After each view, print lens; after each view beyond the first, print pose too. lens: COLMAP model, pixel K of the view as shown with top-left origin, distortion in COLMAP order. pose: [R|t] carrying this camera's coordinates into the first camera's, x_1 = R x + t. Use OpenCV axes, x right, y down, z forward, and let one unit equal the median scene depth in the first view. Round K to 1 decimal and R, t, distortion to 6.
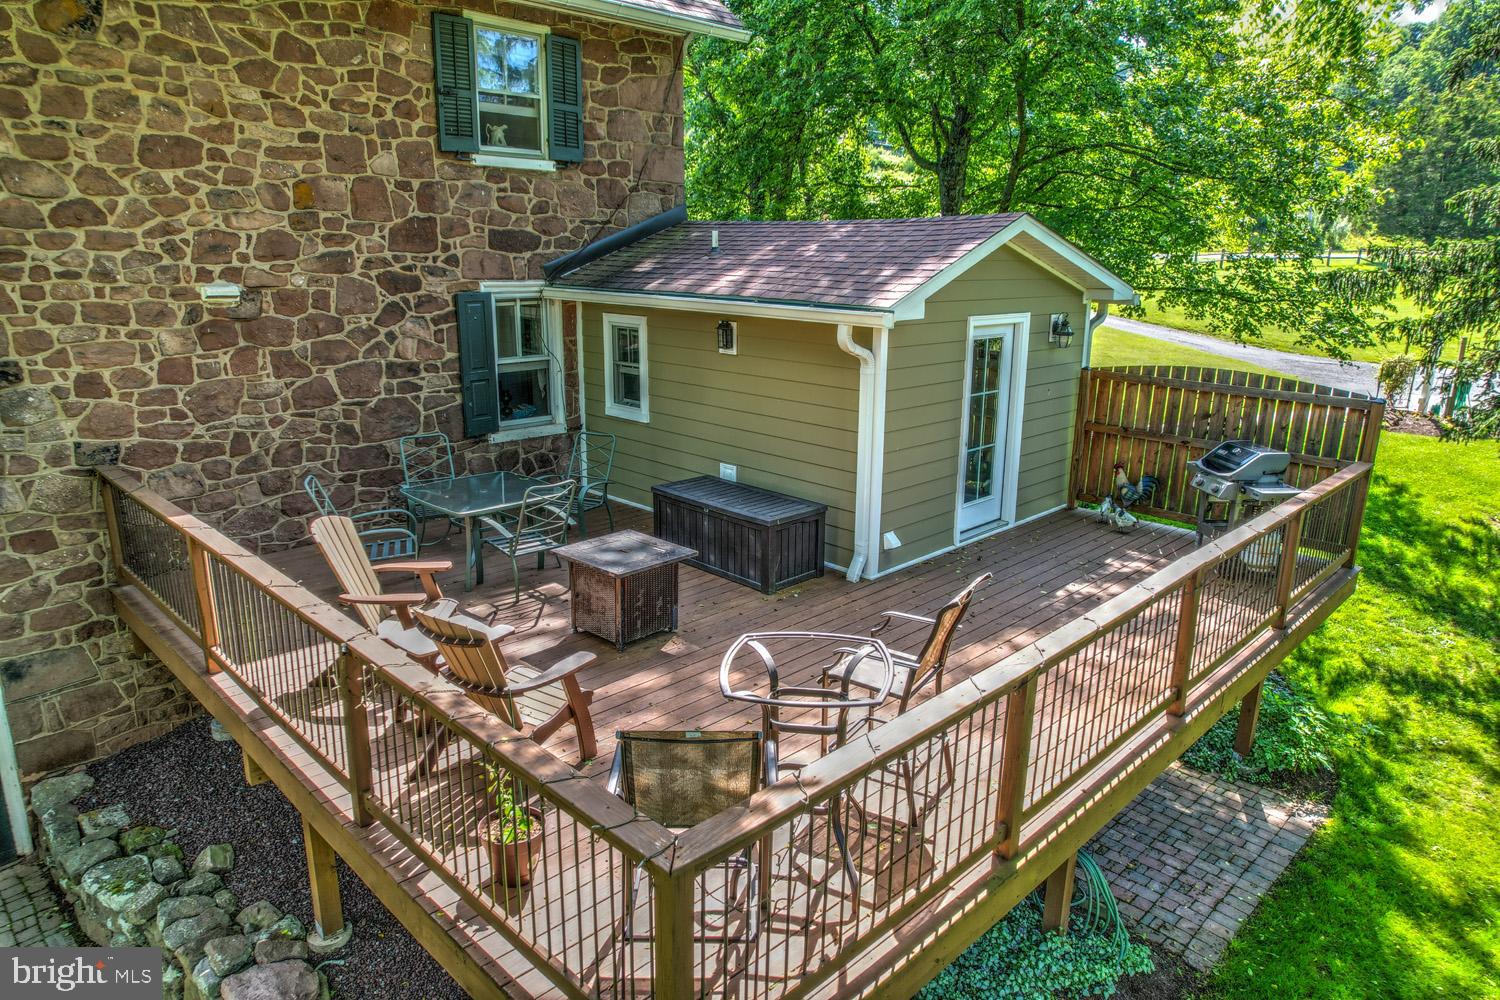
lens RADIAL K [[957.9, 0, 755.9], [0, 957.9, 506.3], [0, 0, 1]] dist [-0.077398, 0.071204]
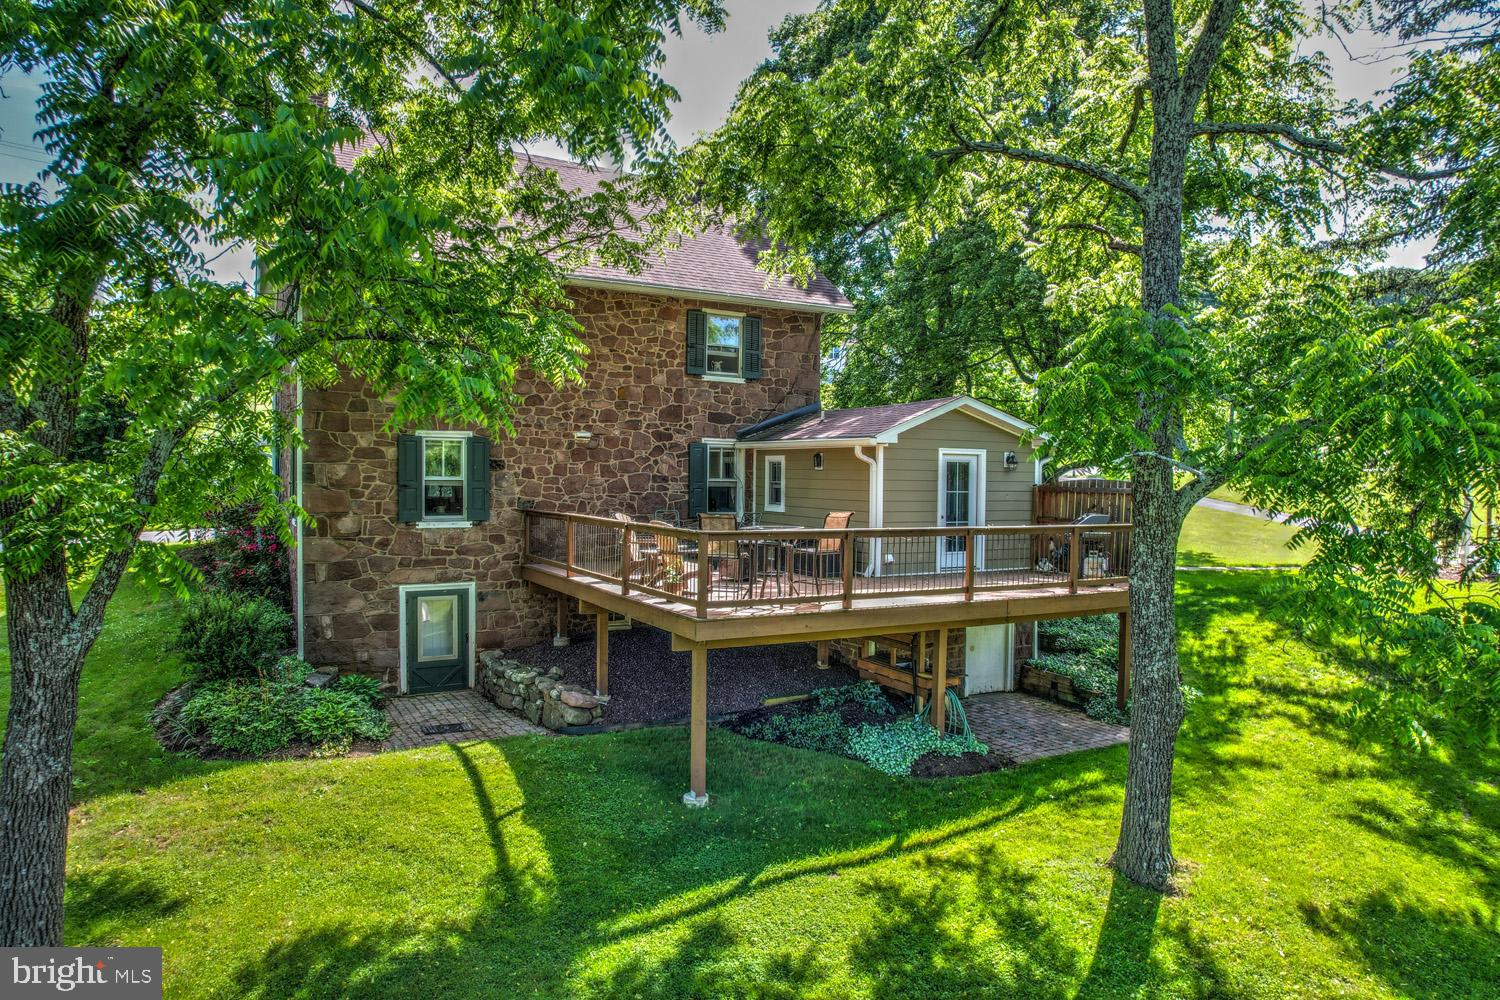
lens RADIAL K [[957.9, 0, 755.9], [0, 957.9, 506.3], [0, 0, 1]] dist [-0.077398, 0.071204]
pose [[0.962930, 0.008844, -0.269606, 0.364013], [-0.071686, 0.971914, -0.224152, 0.349486], [0.260052, 0.235170, 0.936519, -0.816231]]
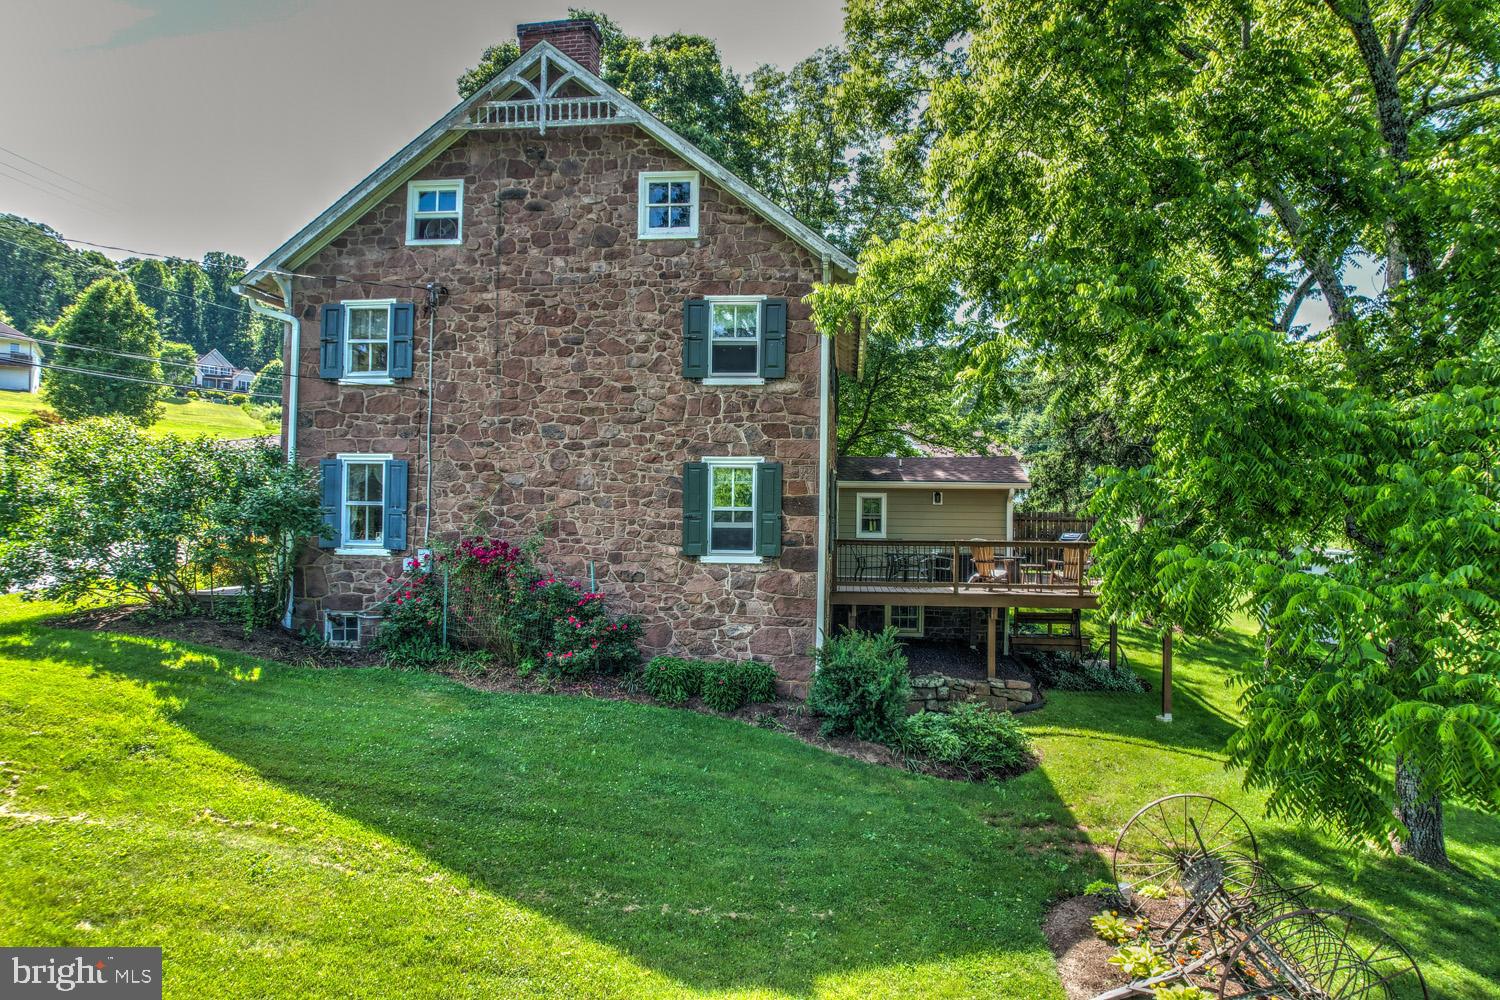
lens RADIAL K [[957.9, 0, 755.9], [0, 957.9, 506.3], [0, 0, 1]] dist [-0.077398, 0.071204]
pose [[0.792329, 0.005140, 0.610073, -1.929186], [0.159067, 0.963638, -0.214707, 0.308962], [-0.588993, 0.267161, 0.762701, -0.642644]]
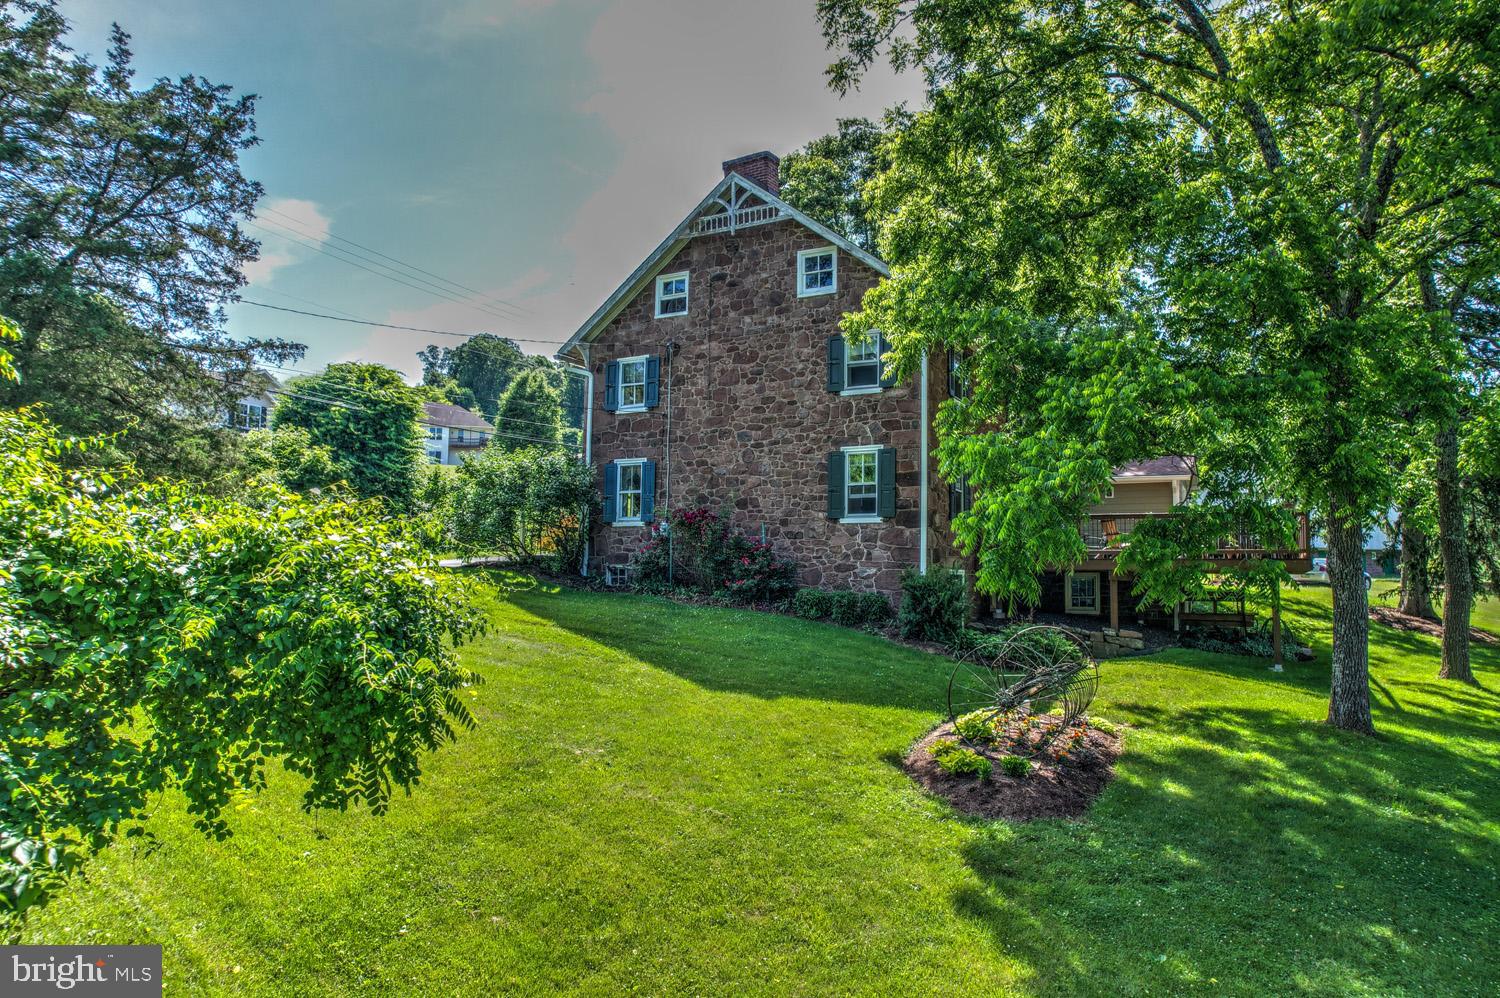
lens RADIAL K [[957.9, 0, 755.9], [0, 957.9, 505.3], [0, 0, 1]] dist [-0.077398, 0.071204]
pose [[0.967168, 0.018460, 0.253468, -1.771177], [0.067294, 0.943156, -0.325466, 0.717290], [-0.245068, 0.331837, 0.910948, -1.336976]]
